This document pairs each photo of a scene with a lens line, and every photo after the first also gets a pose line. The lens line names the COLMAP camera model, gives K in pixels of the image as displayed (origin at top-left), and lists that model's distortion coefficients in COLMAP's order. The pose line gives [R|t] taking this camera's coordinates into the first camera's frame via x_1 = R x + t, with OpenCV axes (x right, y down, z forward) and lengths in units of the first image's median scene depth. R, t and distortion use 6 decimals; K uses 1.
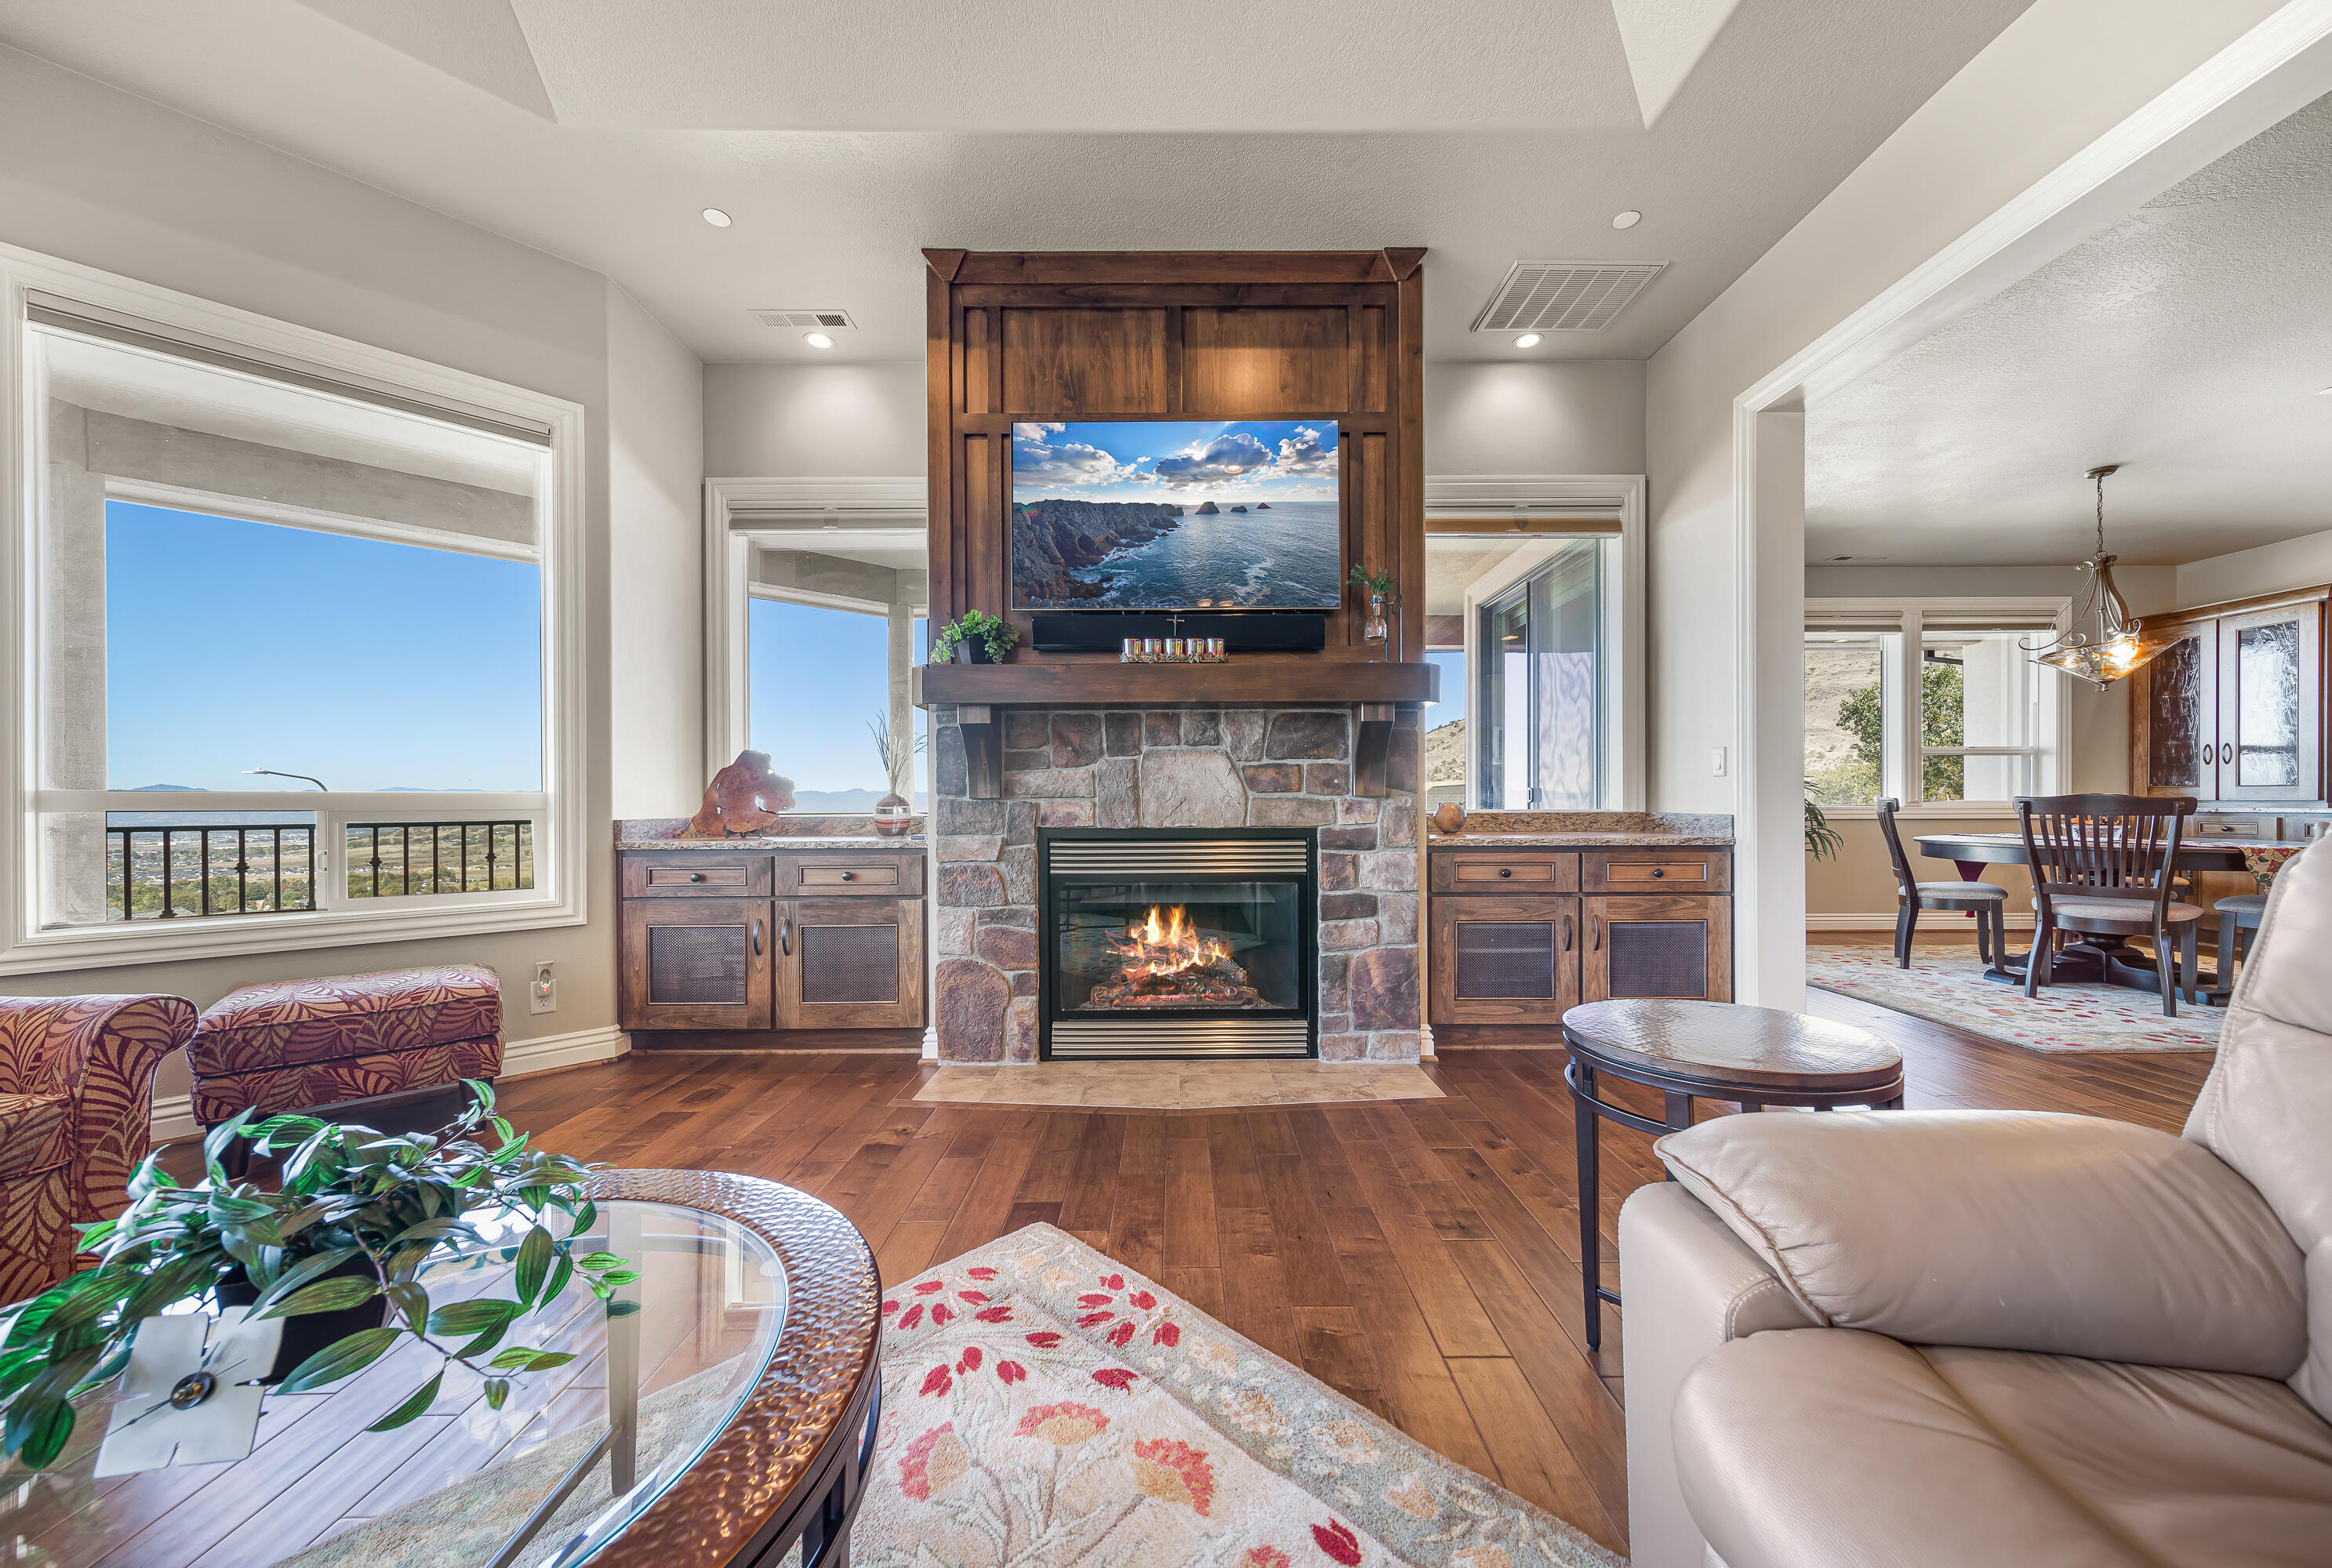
lens RADIAL K [[843.1, 0, 1184.0], [0, 843.1, 805.3], [0, 0, 1]] dist [0.003013, -0.000002]
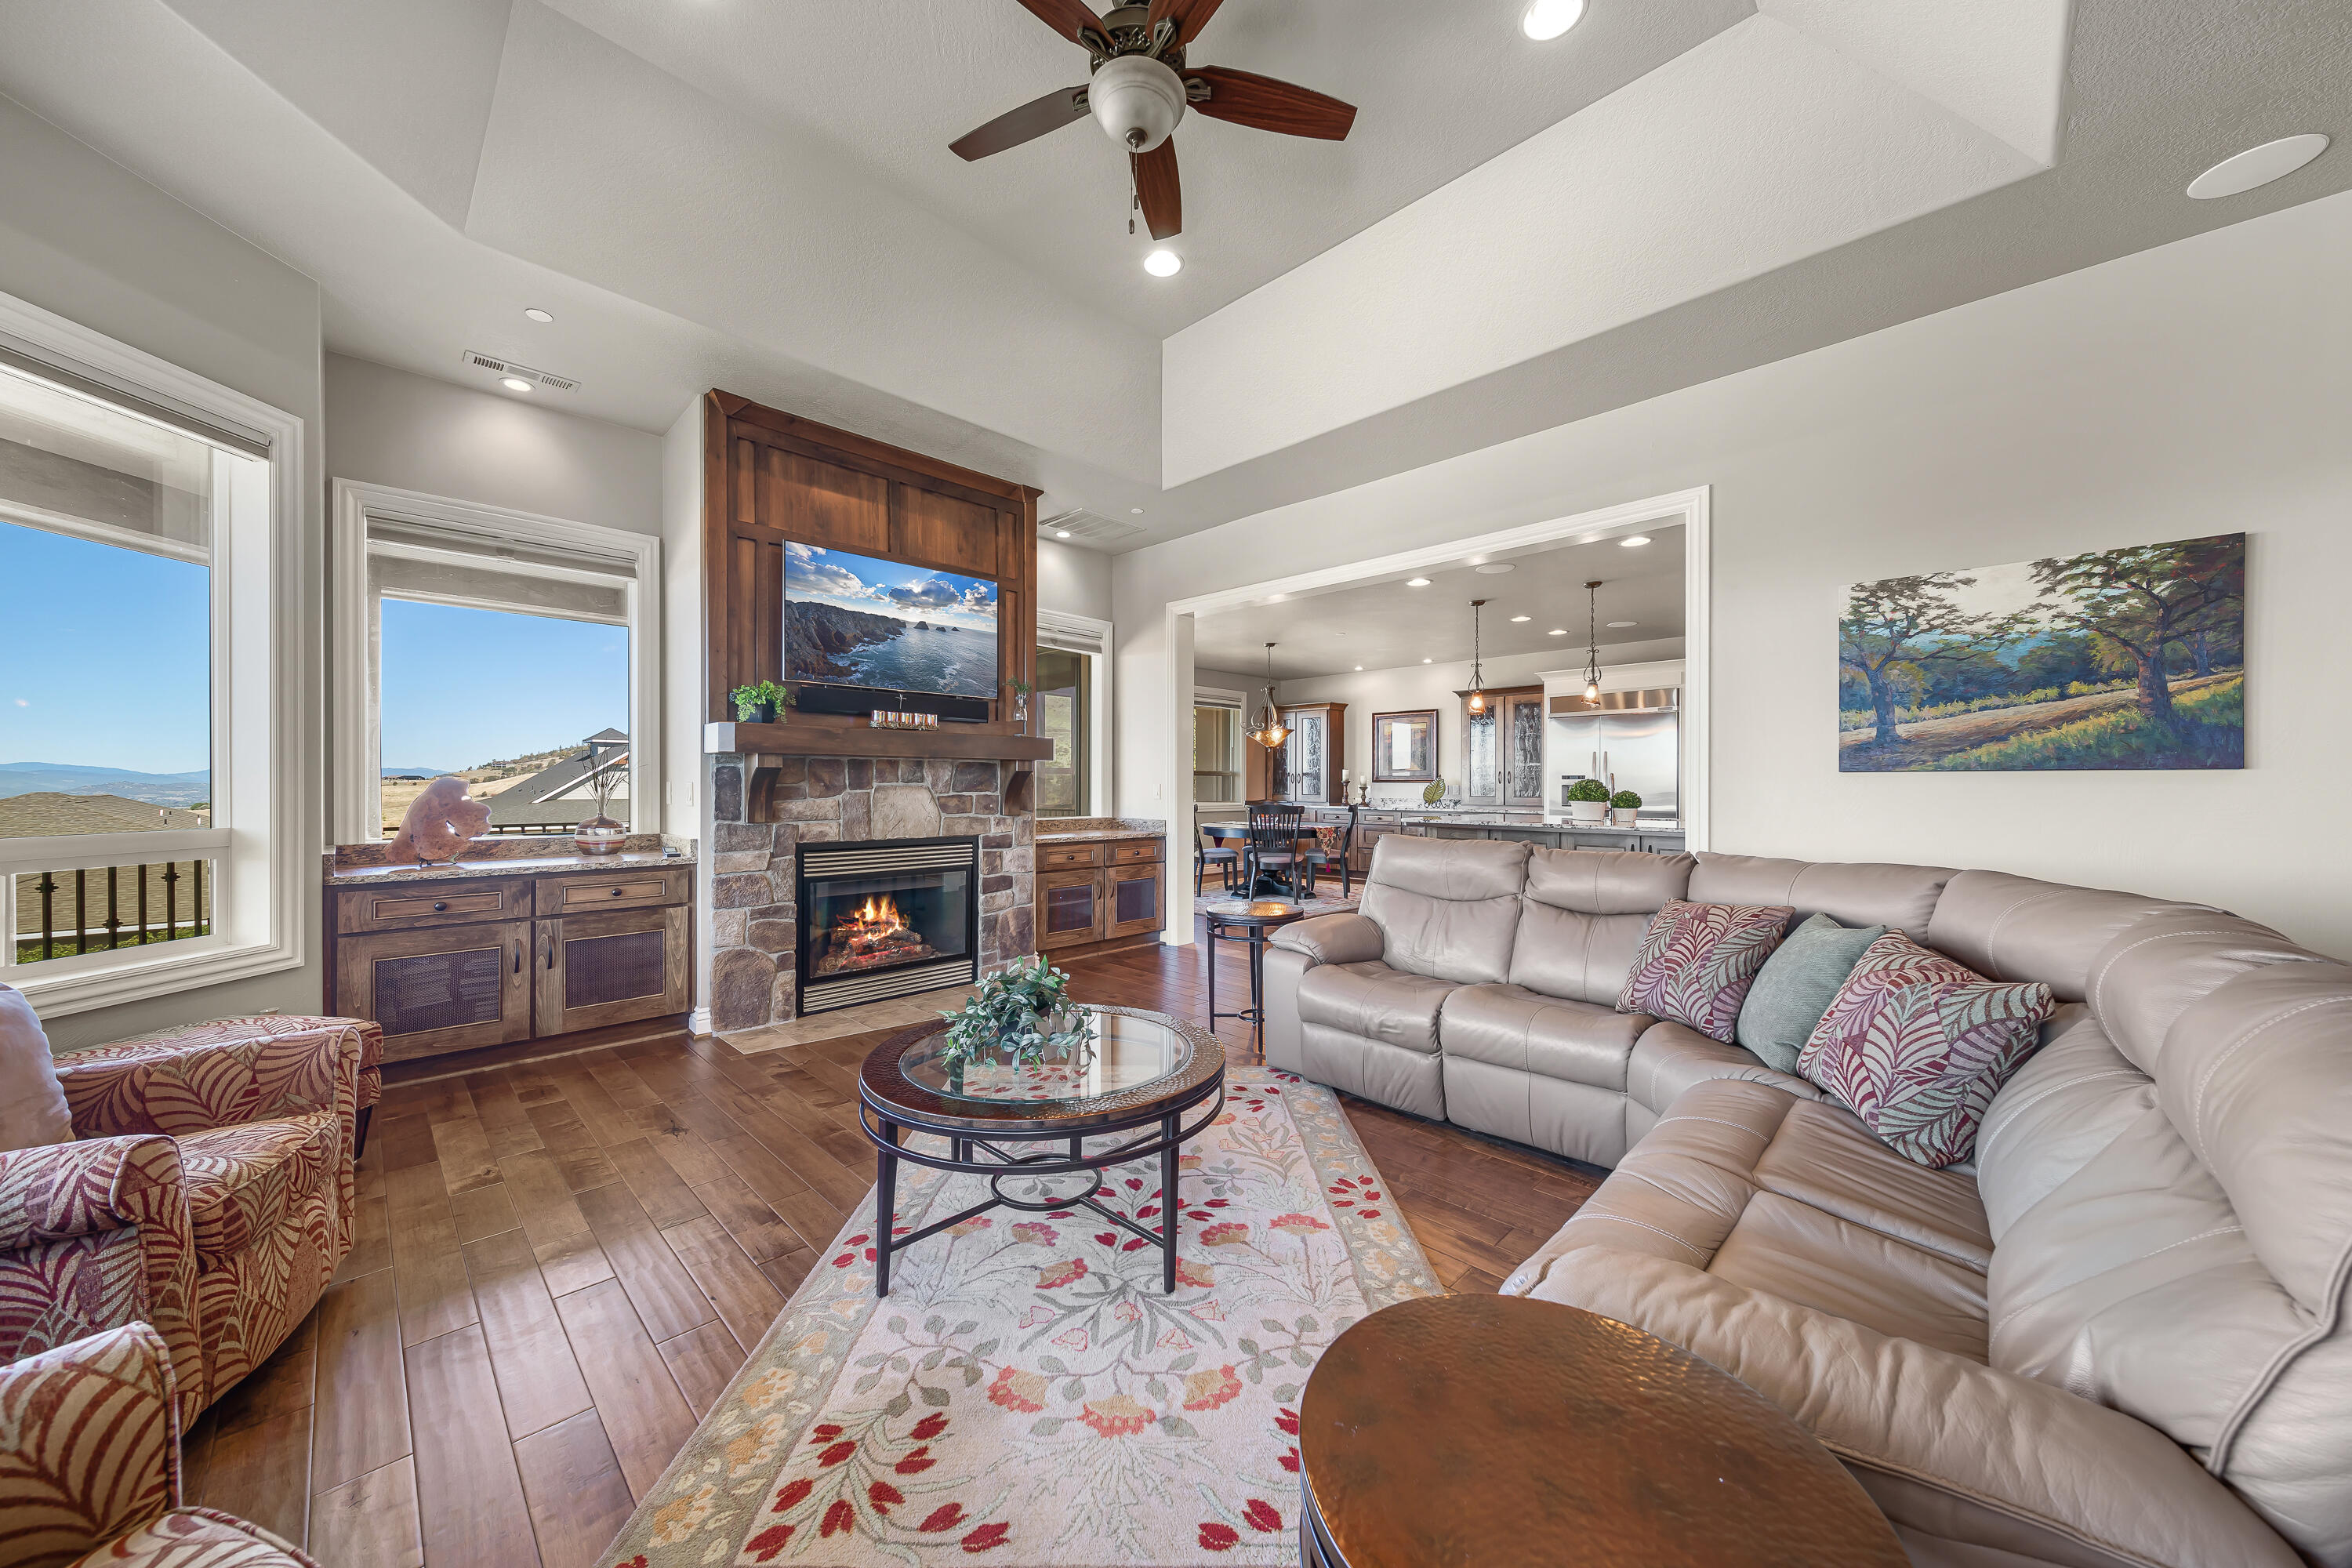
lens RADIAL K [[824.8, 0, 1185.2], [0, 824.8, 782.7], [0, 0, 1]] dist [0.007658, -0.001287]
pose [[0.702042, 0.008517, 0.712084, -0.671239], [-0.003558, 0.999958, -0.008452, -0.059991], [-0.712126, 0.003400, 0.702043, -0.356098]]
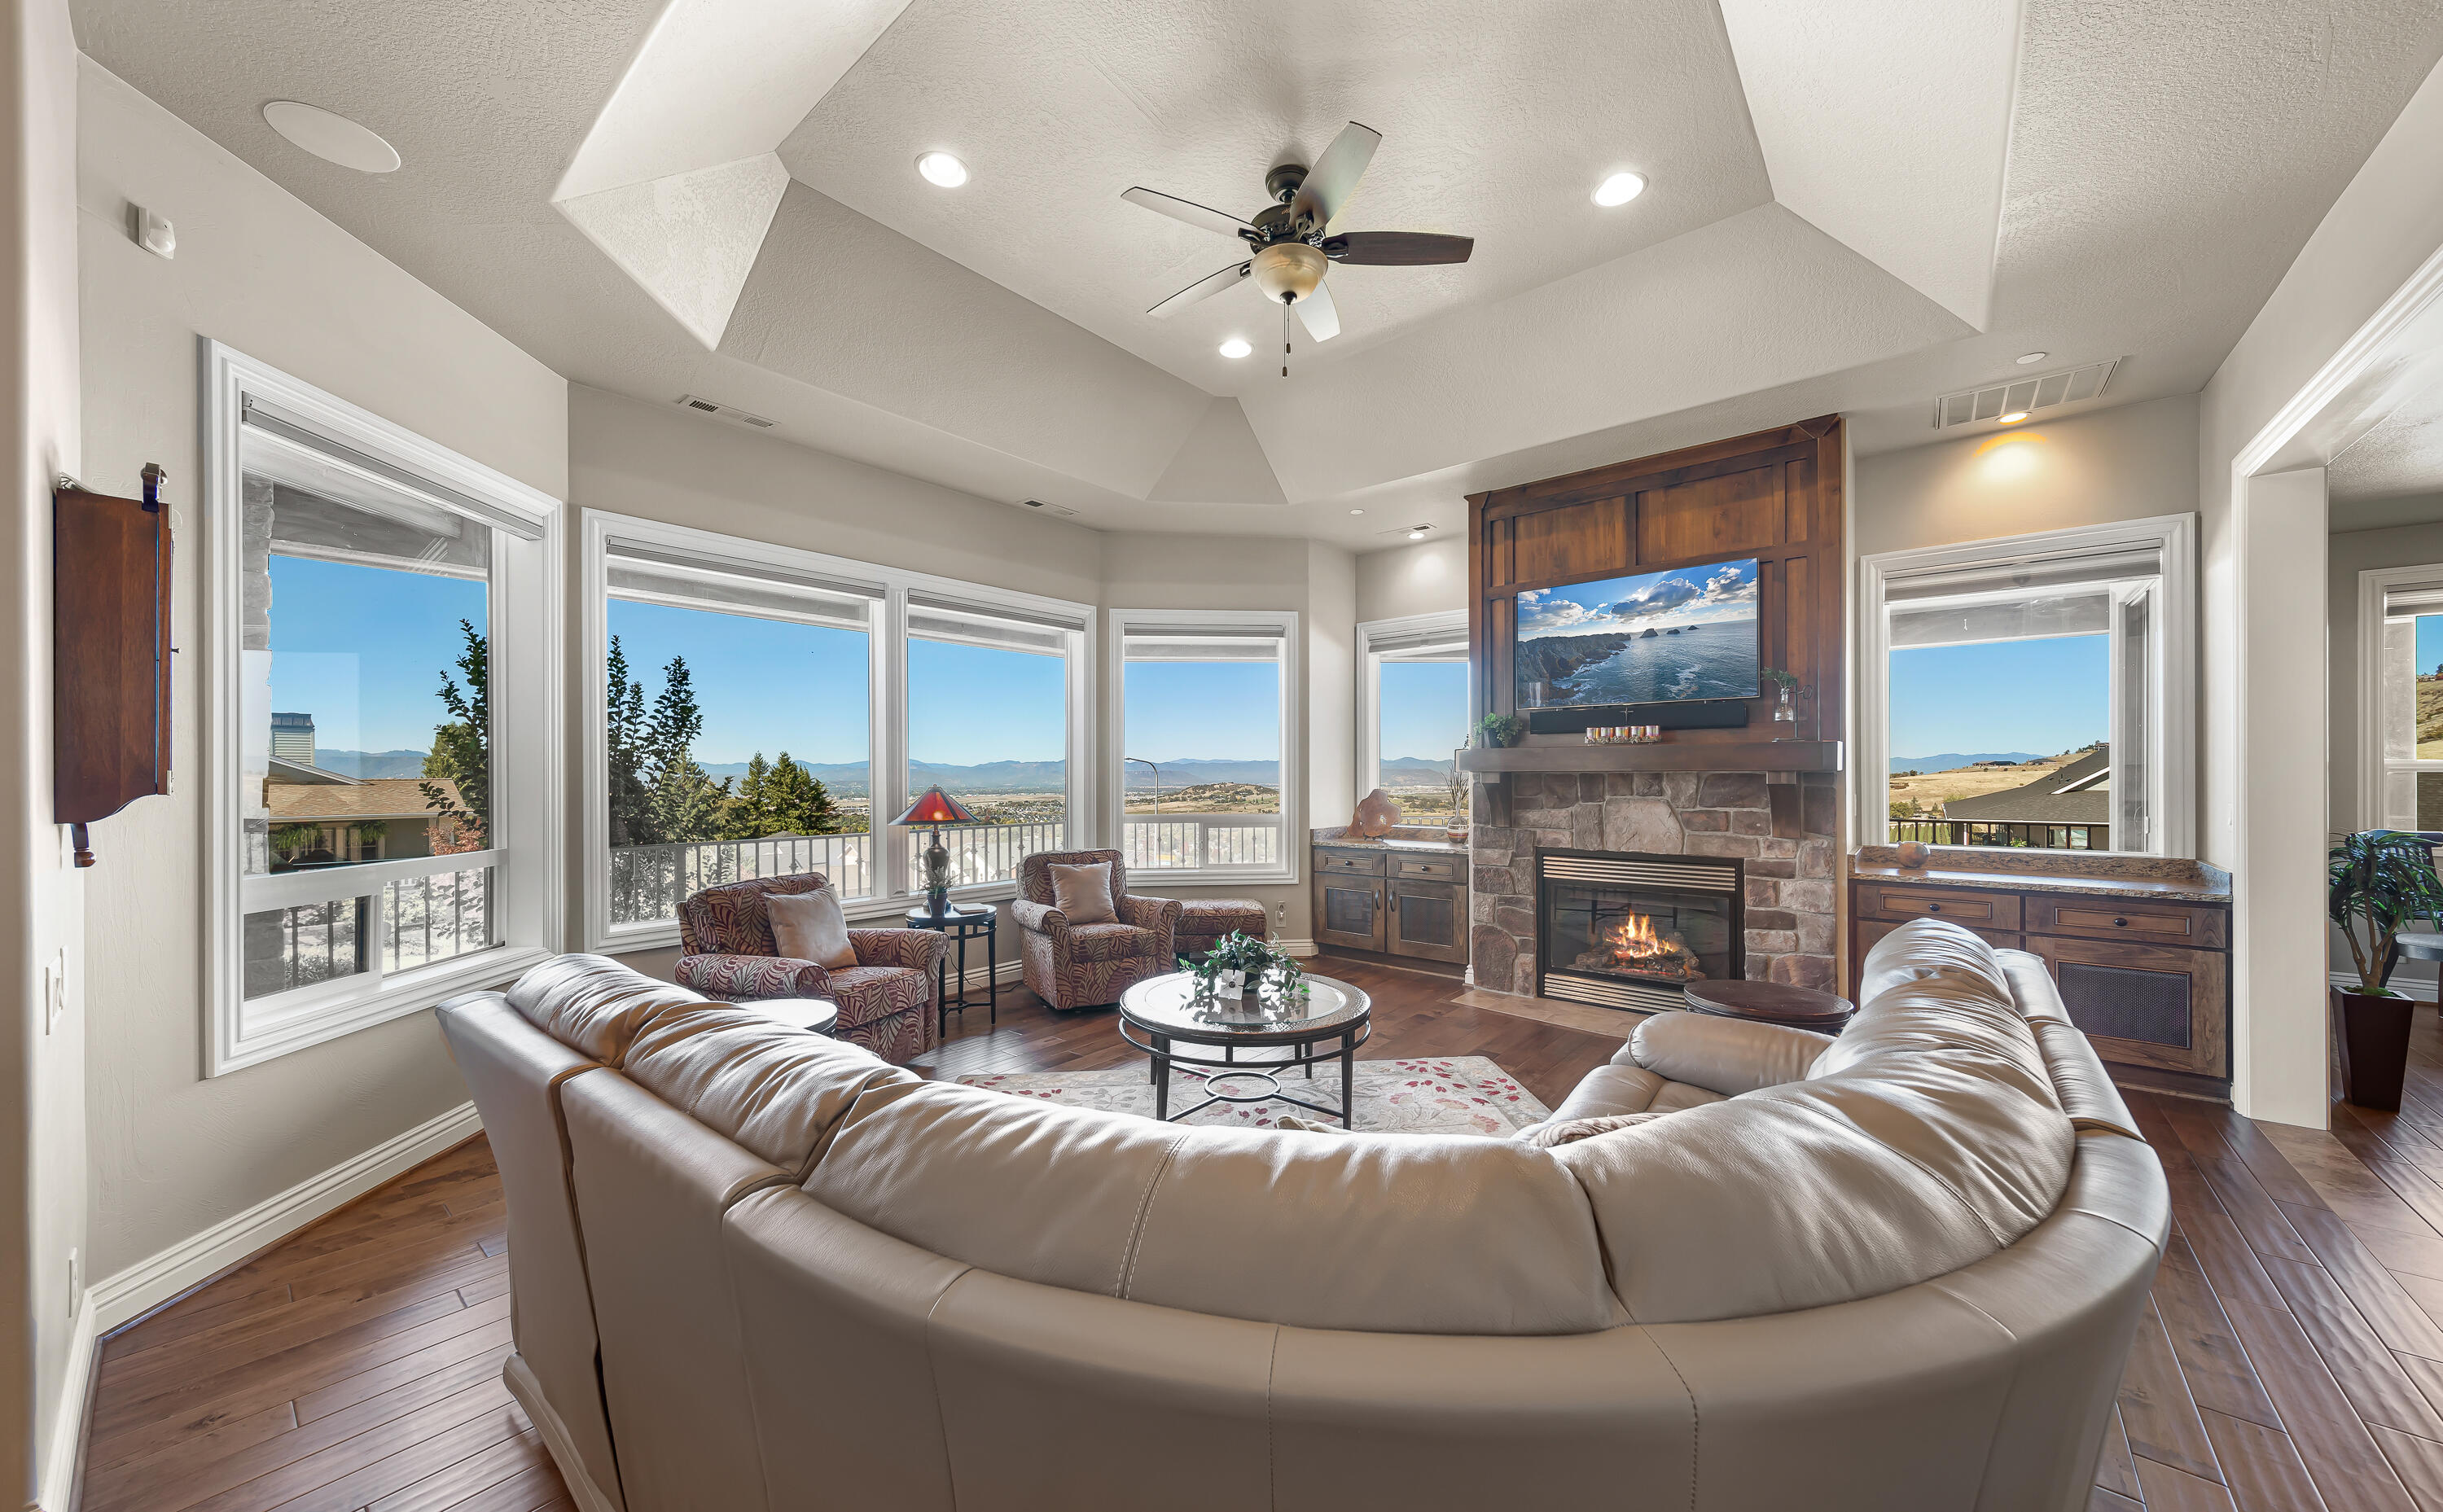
lens RADIAL K [[861.0, 0, 1216.0], [0, 861.0, 771.6], [0, 0, 1]] dist [0.002635, 0.000147]
pose [[0.757566, 0.001082, -0.652757, 0.418579], [-0.001460, 0.999999, -0.000036, -0.111300], [0.652757, 0.000980, 0.757567, -0.592153]]
